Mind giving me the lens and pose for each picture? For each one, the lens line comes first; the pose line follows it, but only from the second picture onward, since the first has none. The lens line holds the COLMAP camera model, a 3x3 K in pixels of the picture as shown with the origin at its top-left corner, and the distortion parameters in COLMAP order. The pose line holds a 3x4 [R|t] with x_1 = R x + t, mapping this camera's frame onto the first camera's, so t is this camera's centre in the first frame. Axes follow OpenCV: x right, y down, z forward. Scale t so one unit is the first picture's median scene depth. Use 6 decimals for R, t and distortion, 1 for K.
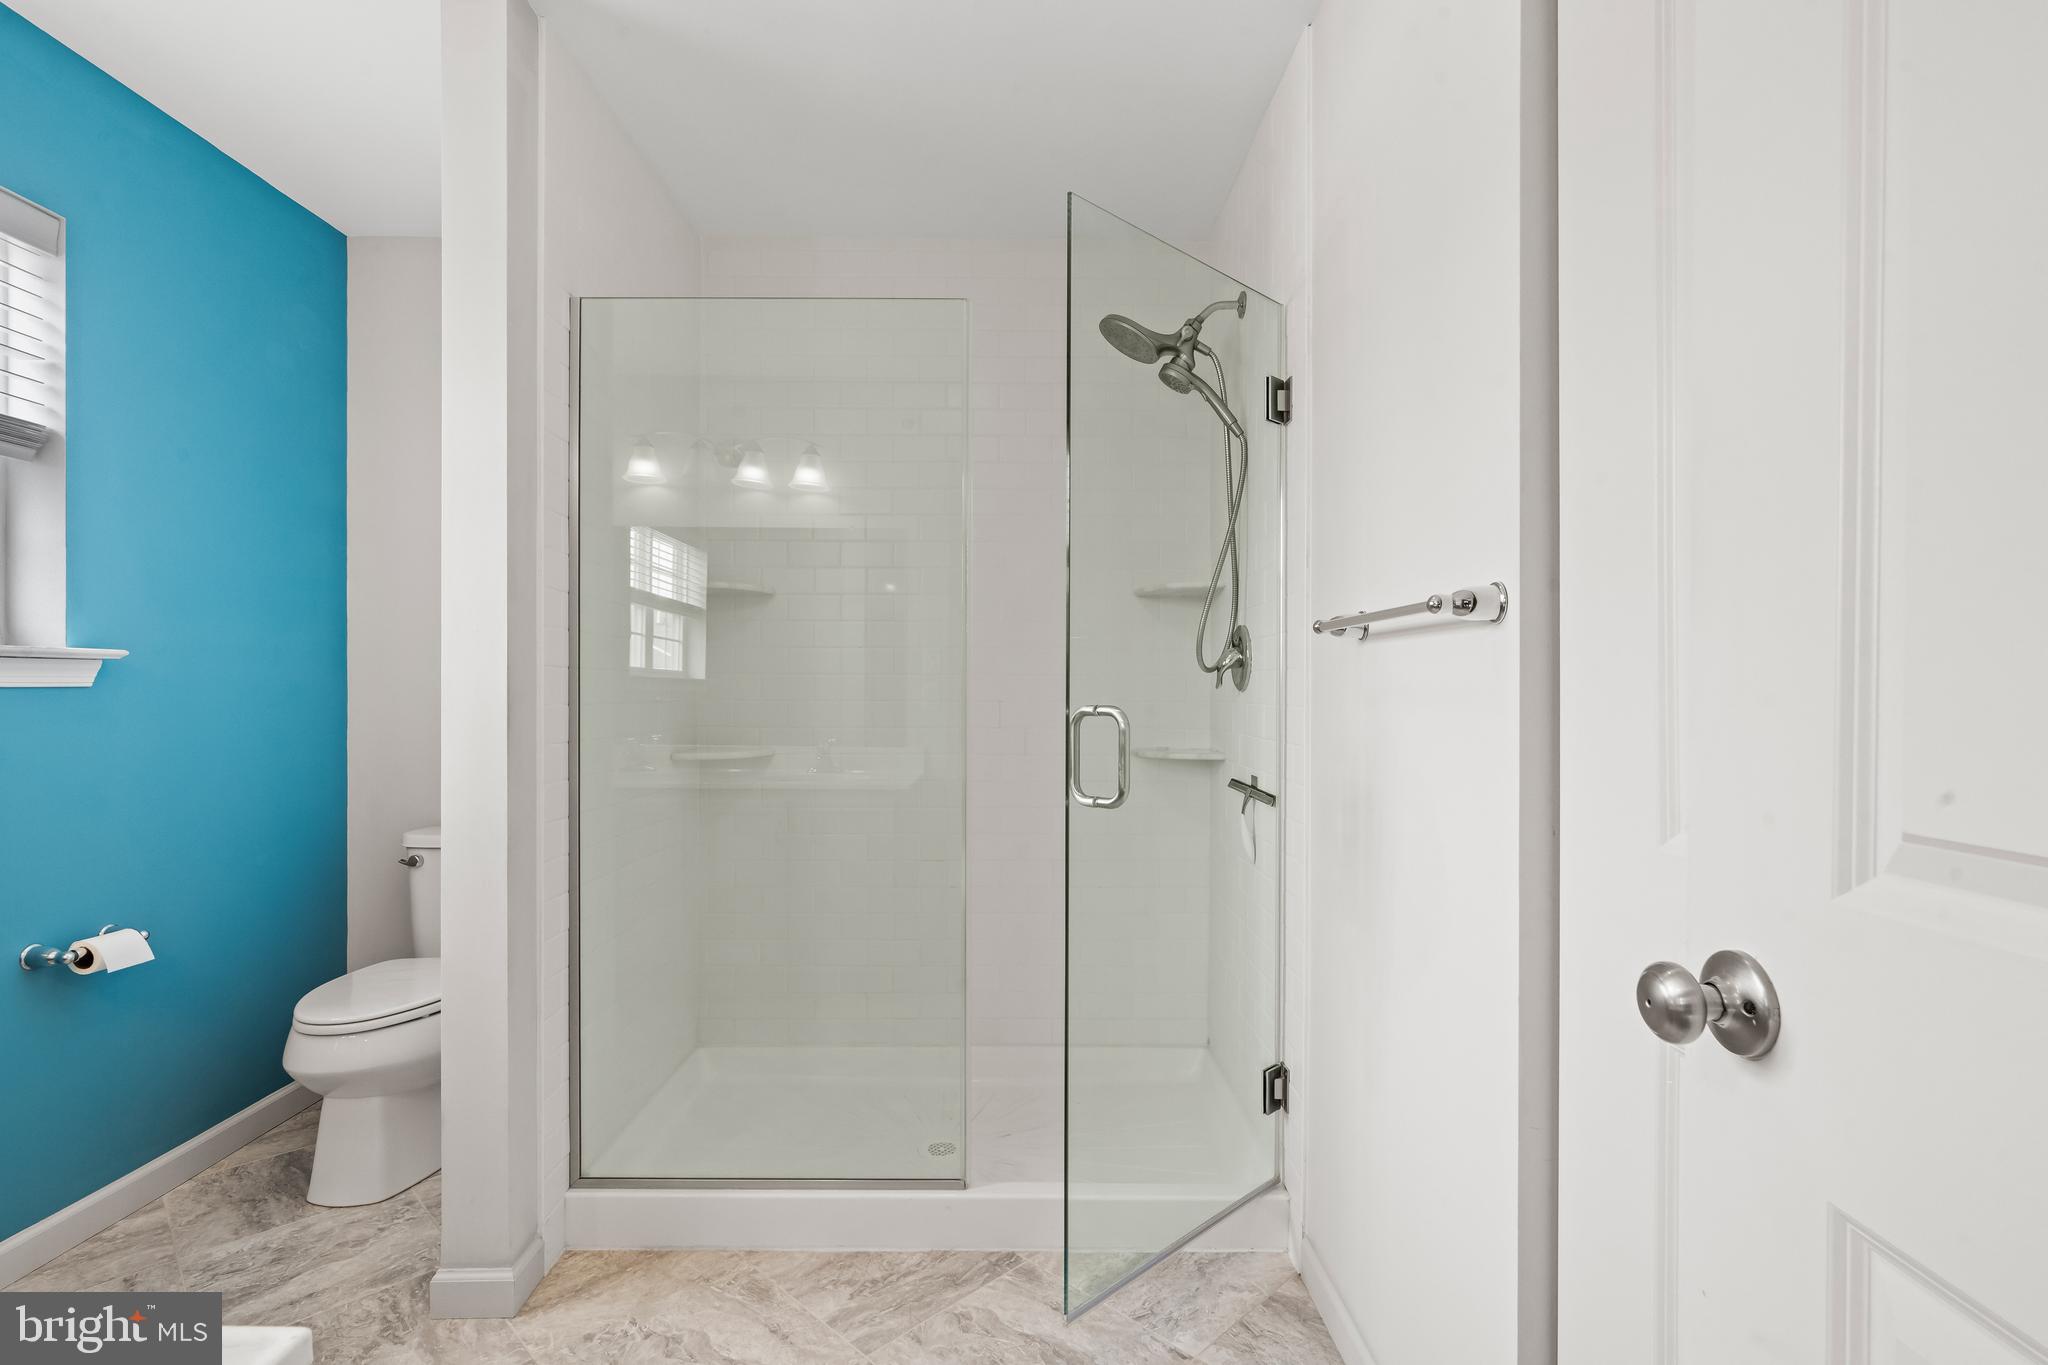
lens RADIAL K [[969.8, 0, 1031.4], [0, 969.8, 690.9], [0, 0, 1]] dist [-0.001230, 0.001081]
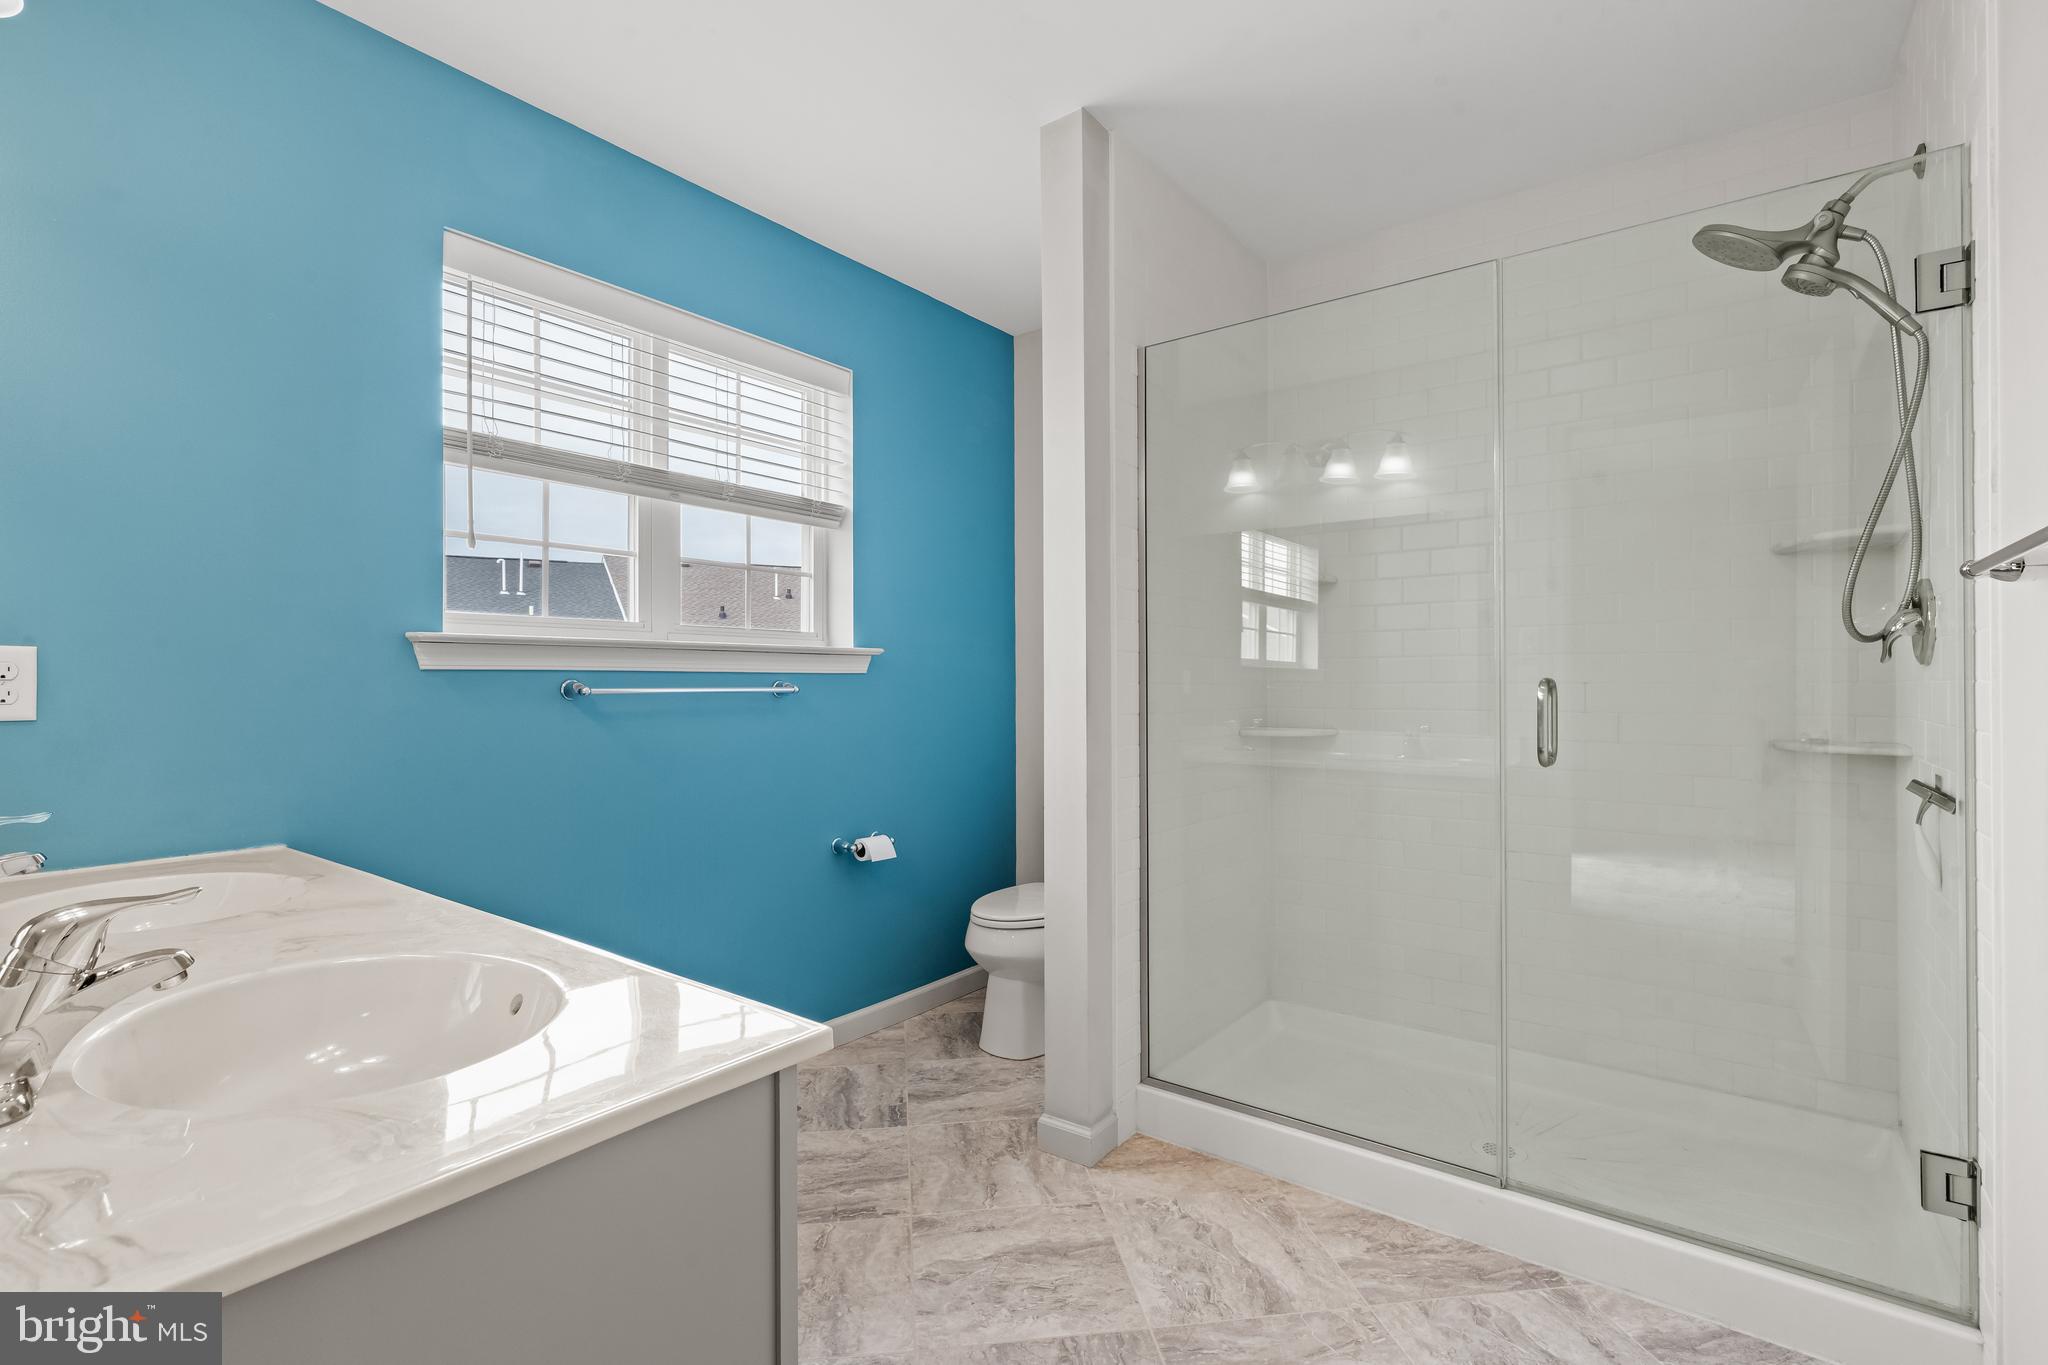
lens RADIAL K [[927.3, 0, 1014.2], [0, 927.3, 675.2], [0, 0, 1]] dist [-0.008145, 0.004871]
pose [[0.794977, -0.009333, -0.606567, 0.100297], [0.004457, 0.999945, -0.009545, 0.013904], [0.606623, 0.004885, 0.794975, -0.016499]]
